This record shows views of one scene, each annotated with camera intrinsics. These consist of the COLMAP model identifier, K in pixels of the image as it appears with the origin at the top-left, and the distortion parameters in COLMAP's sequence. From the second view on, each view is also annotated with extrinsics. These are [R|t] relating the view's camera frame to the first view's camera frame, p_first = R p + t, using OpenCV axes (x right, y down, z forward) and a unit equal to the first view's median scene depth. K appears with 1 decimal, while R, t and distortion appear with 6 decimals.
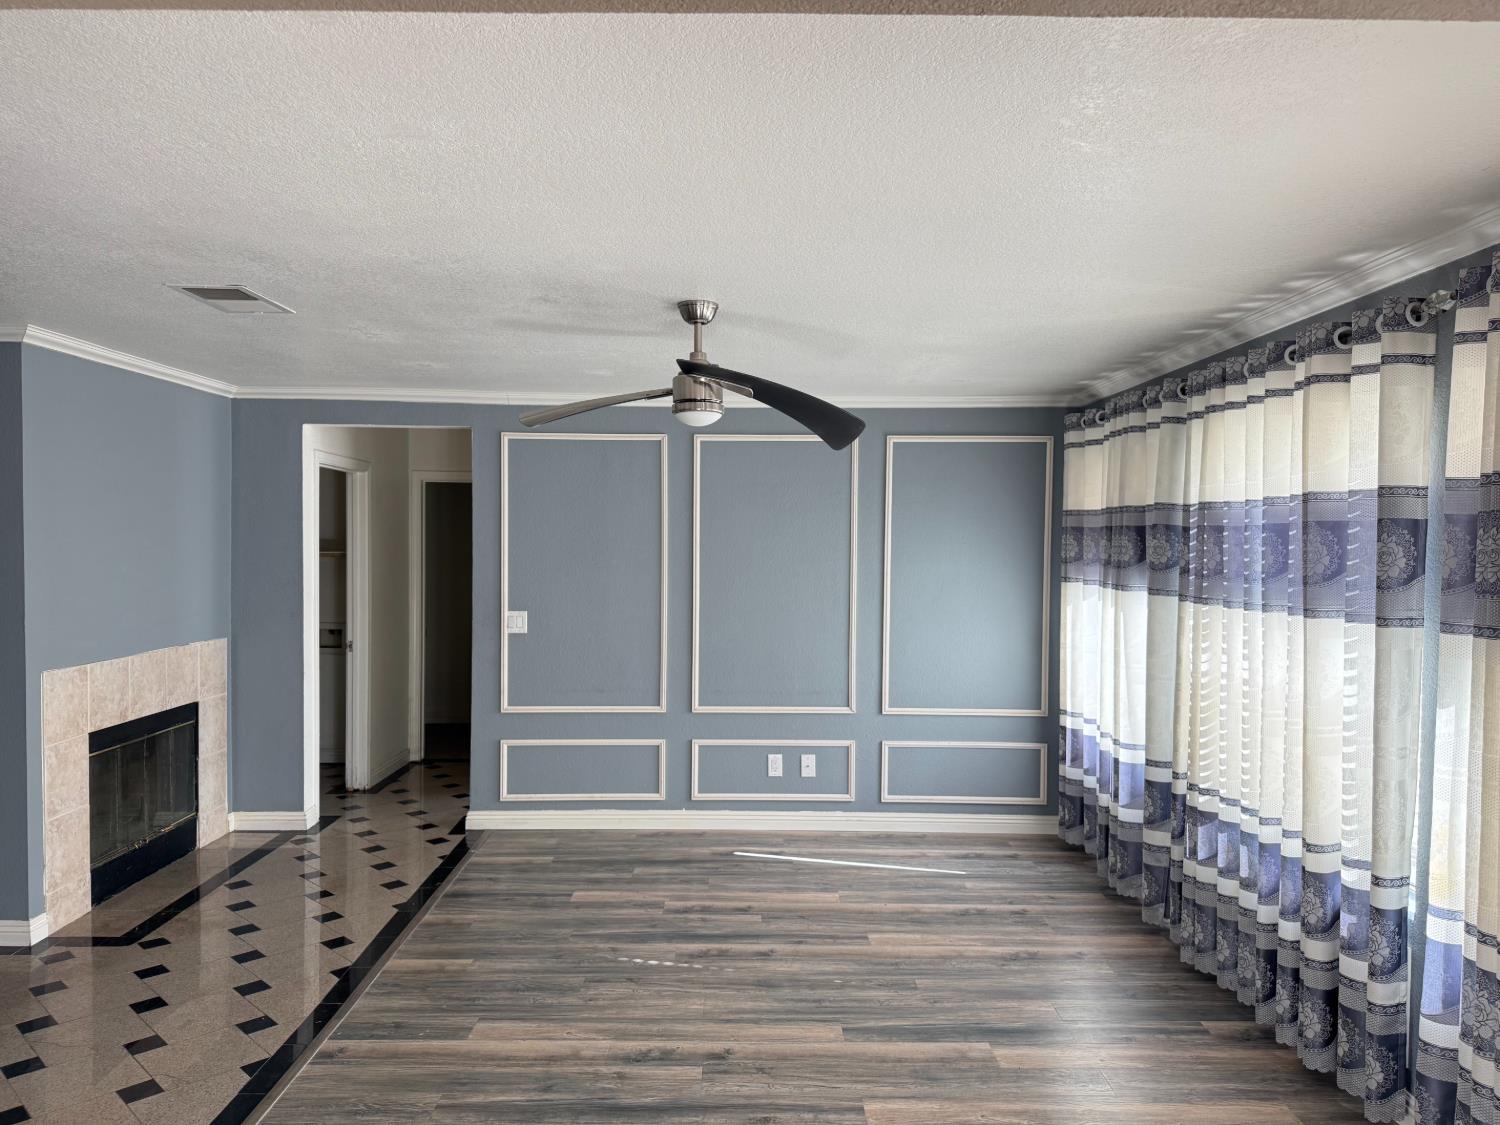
lens RADIAL K [[1036.0, 0, 750.0], [0, 1036.0, 562.5], [0, 0, 1]] dist [0.004855, -0.001669]
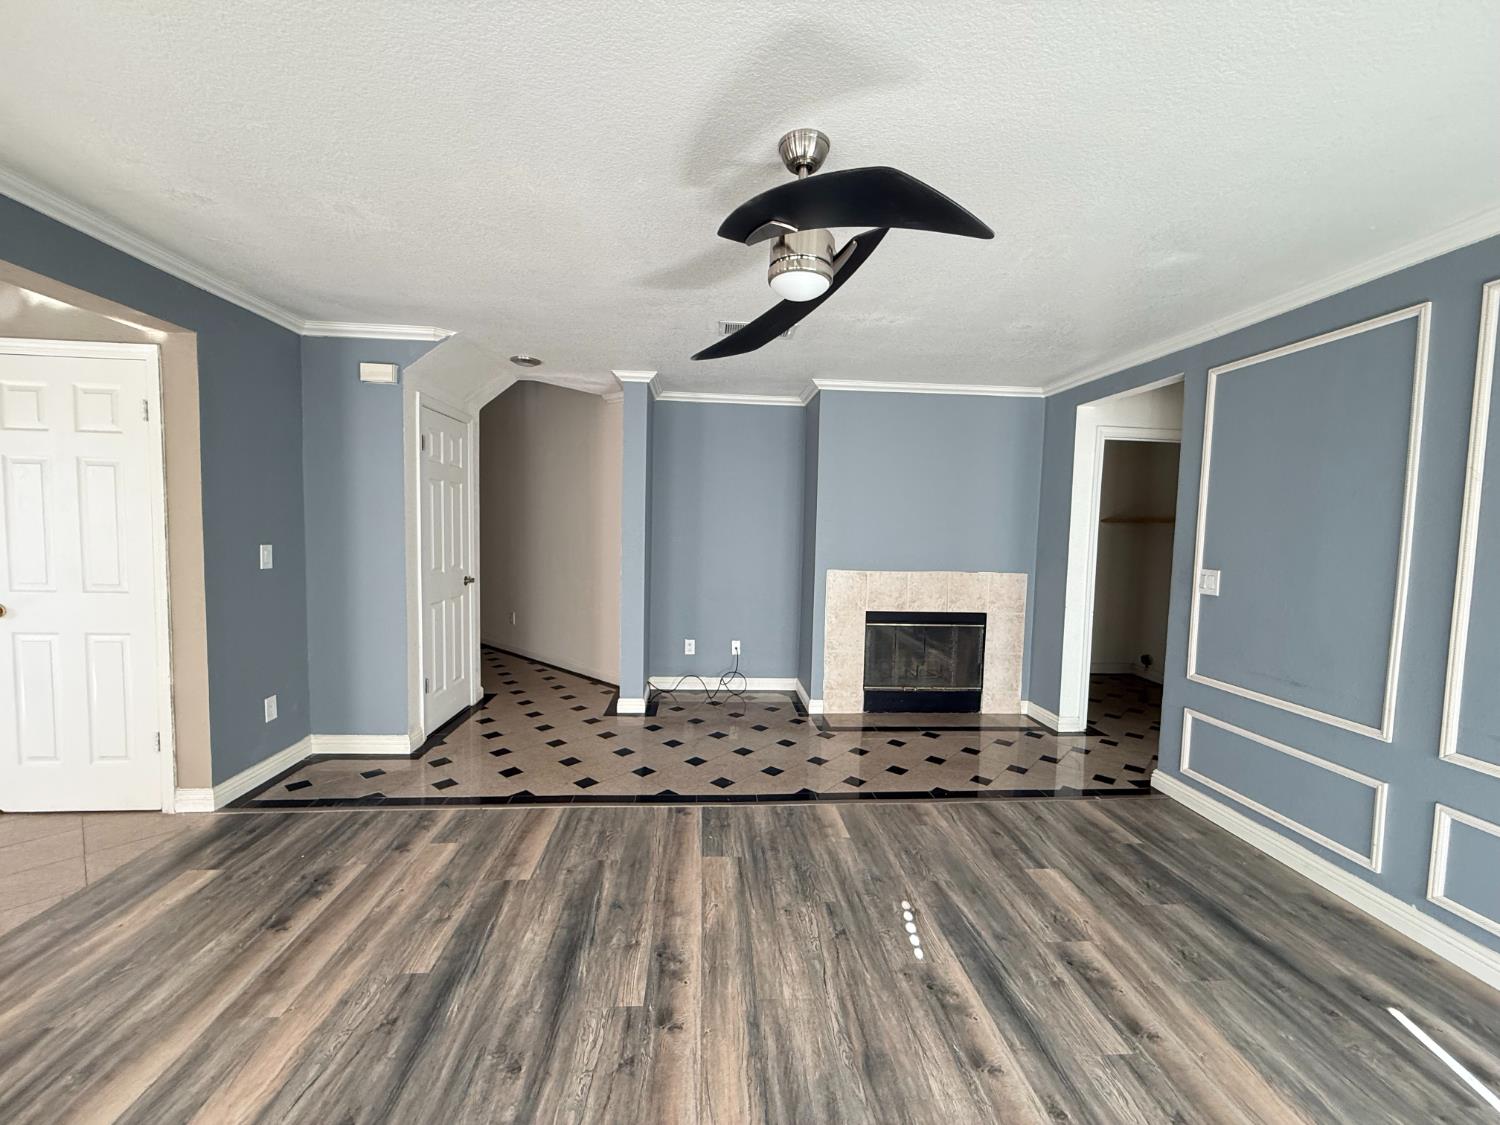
lens RADIAL K [[602.2, 0, 750.0], [0, 602.2, 562.5], [0, 0, 1]] dist [0.012535, -0.000050]
pose [[0.070881, 0.060143, -0.995670, 0.321258], [-0.042353, 0.997462, 0.057236, 0.033058], [0.996585, 0.038113, 0.073248, 0.690863]]
